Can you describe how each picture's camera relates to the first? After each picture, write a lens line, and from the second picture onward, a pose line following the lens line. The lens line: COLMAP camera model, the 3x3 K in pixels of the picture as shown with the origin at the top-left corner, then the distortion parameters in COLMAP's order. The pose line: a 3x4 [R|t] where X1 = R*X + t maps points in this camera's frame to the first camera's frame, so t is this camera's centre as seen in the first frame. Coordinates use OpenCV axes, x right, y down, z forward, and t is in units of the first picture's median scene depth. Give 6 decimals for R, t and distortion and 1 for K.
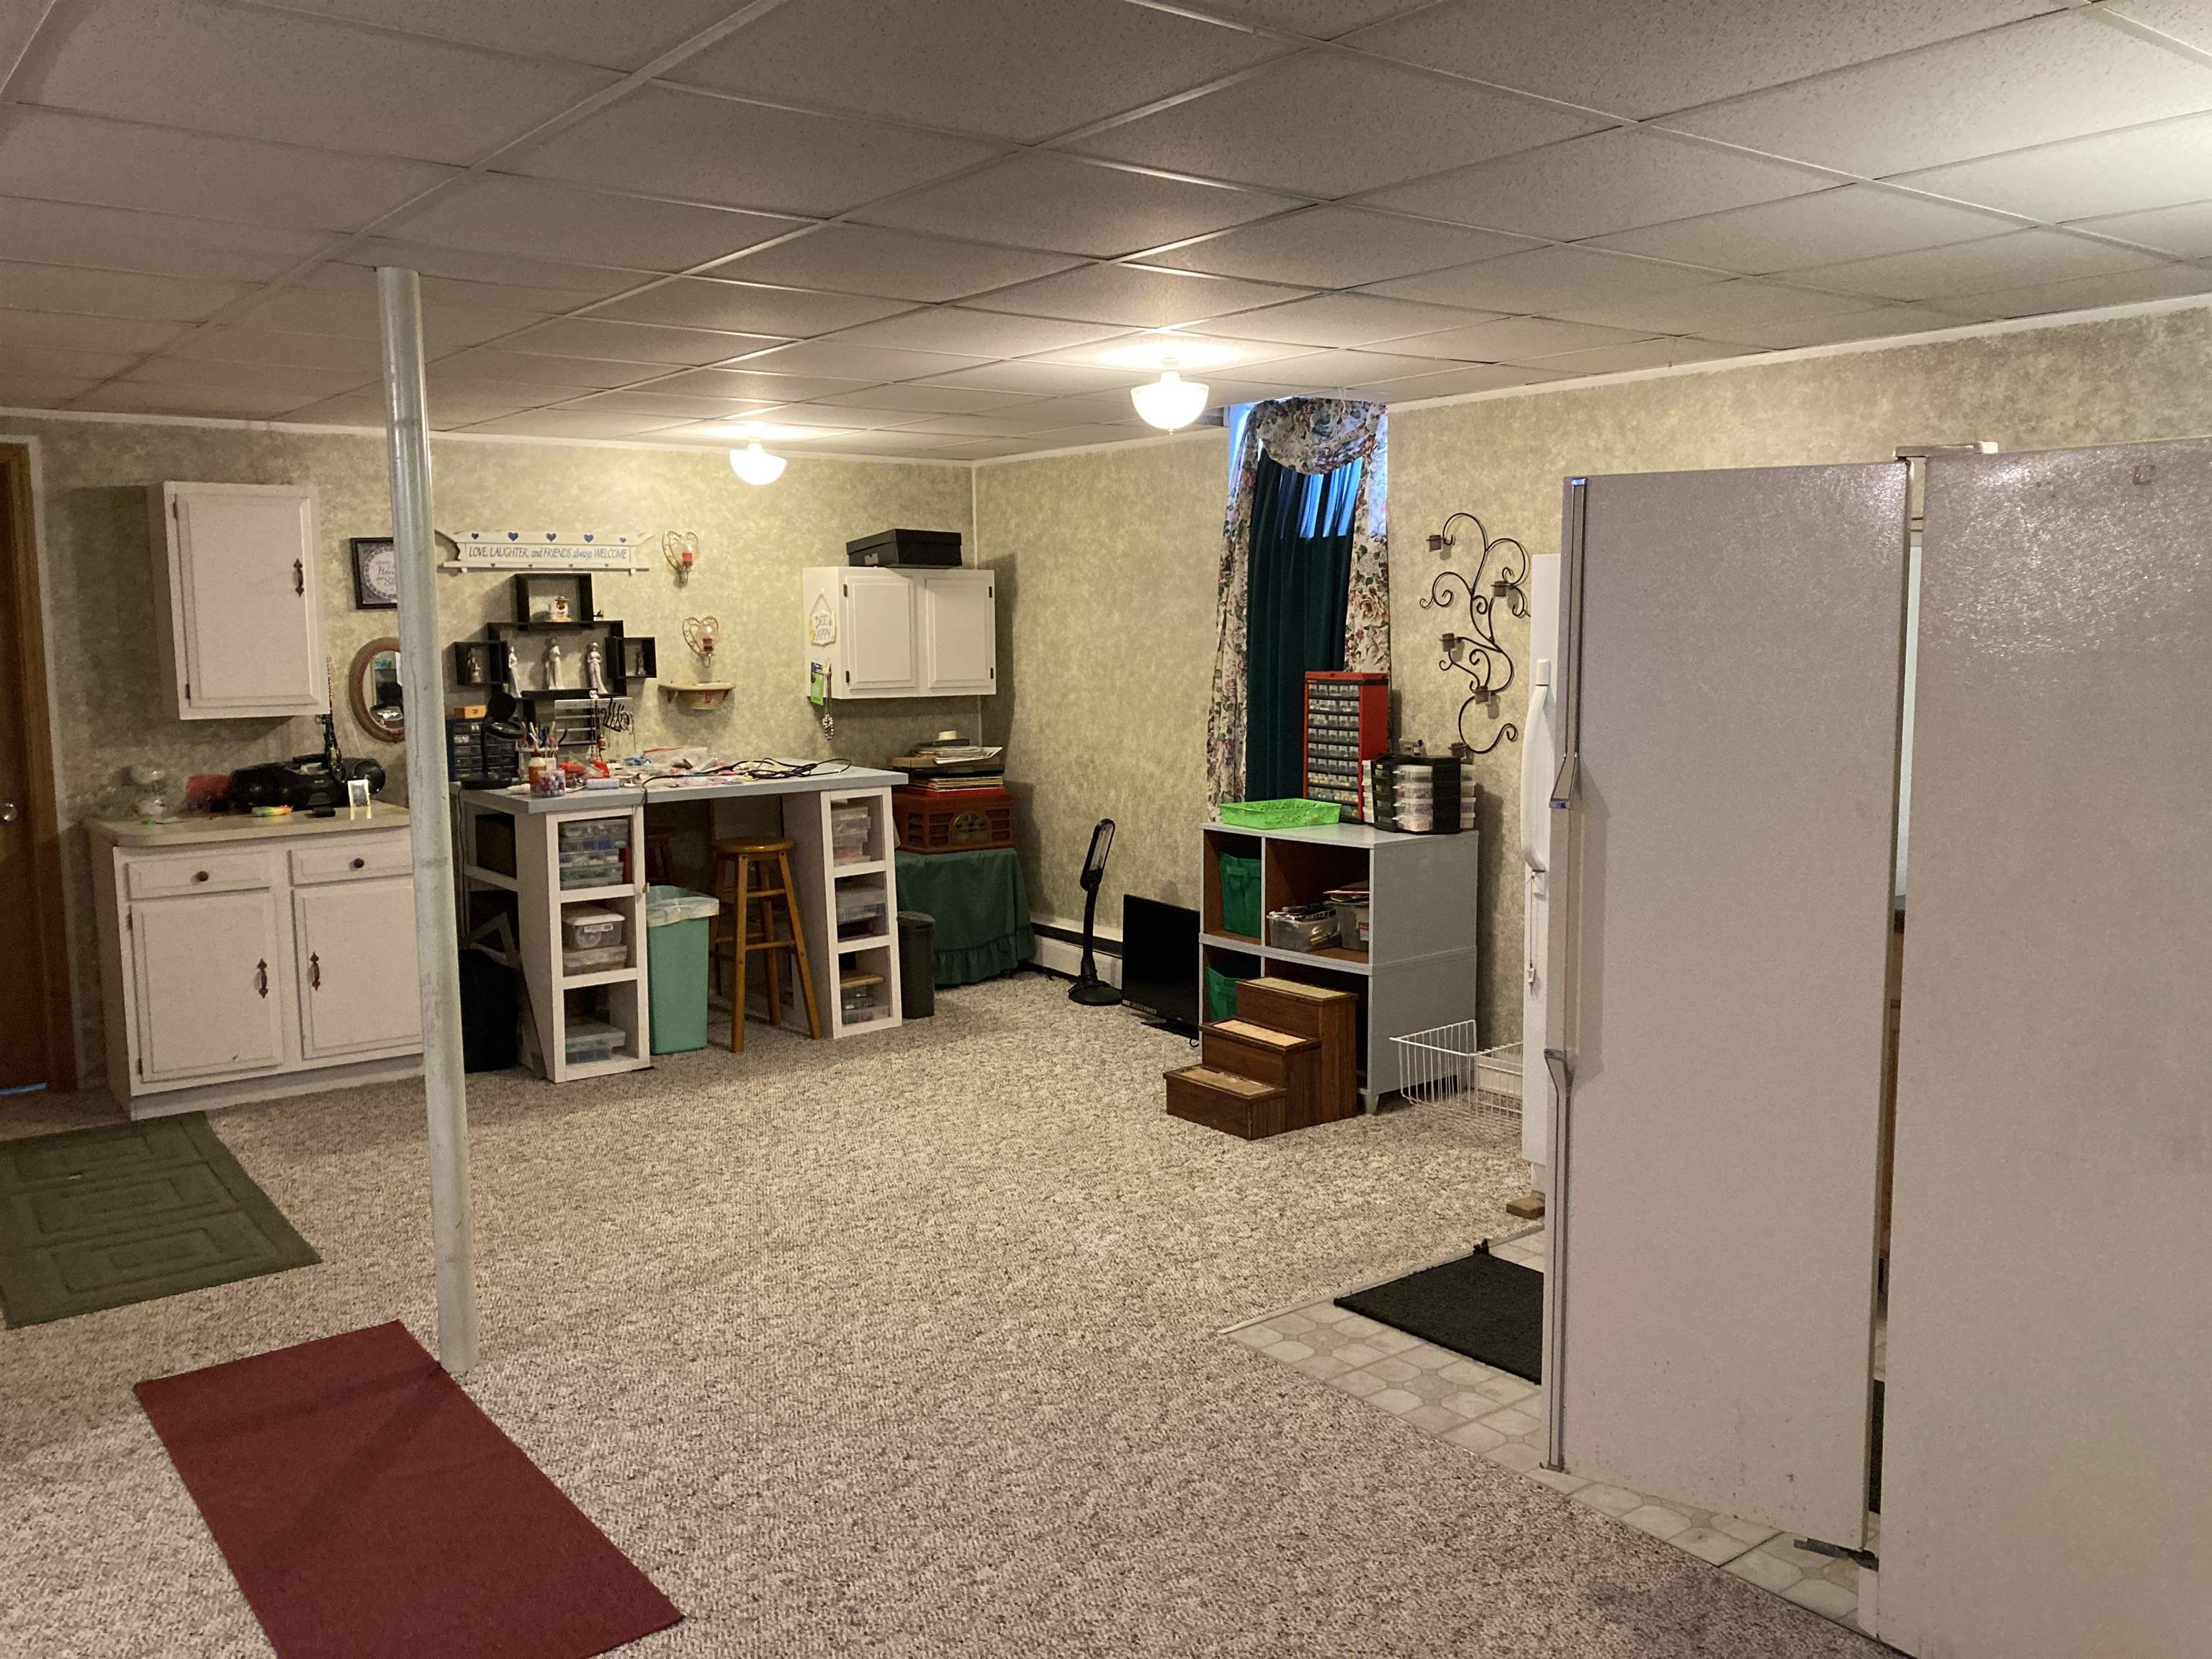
lens RADIAL K [[1773.3, 0, 1103.1], [0, 1773.3, 883.1], [0, 0, 1]] dist [0.006865, -0.008099]
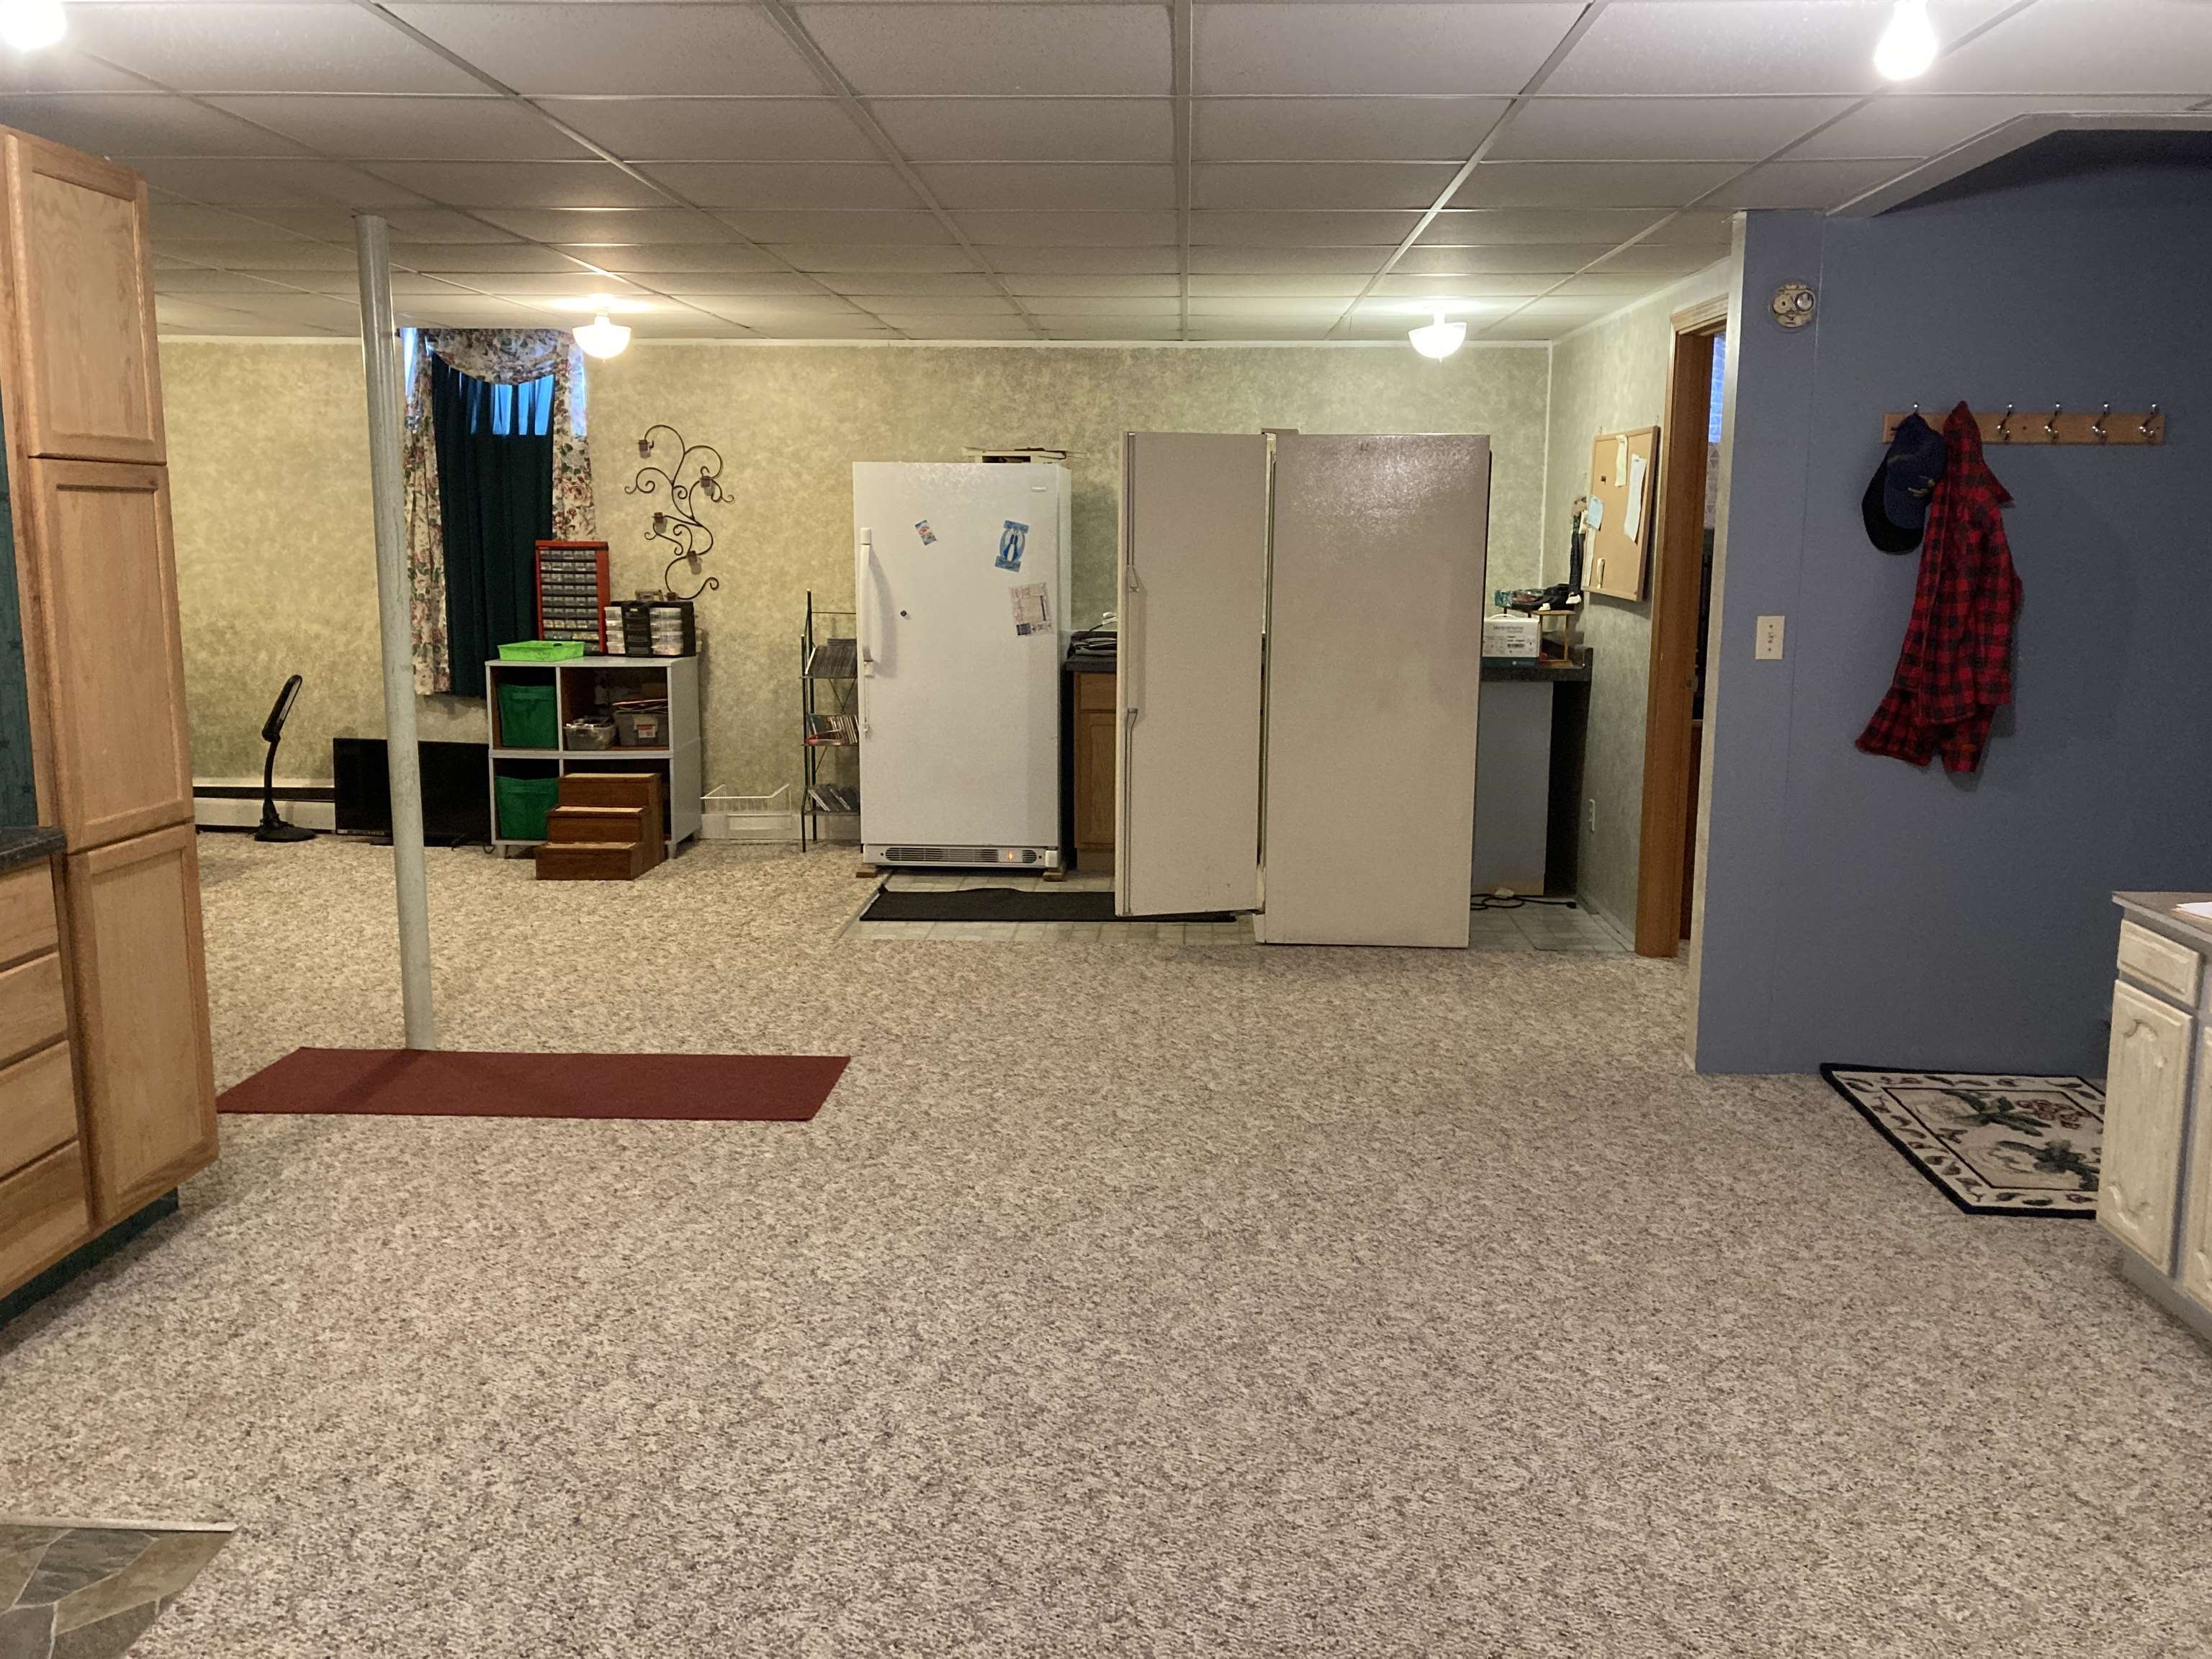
lens RADIAL K [[1841.7, 0, 1099.6], [0, 1841.7, 814.5], [0, 0, 1]] dist [0.133236, -0.252965]
pose [[0.649350, -0.107037, 0.752919, -0.670663], [0.102977, 0.993303, 0.052399, 0.049903], [-0.753485, 0.043508, 0.656023, -0.187381]]
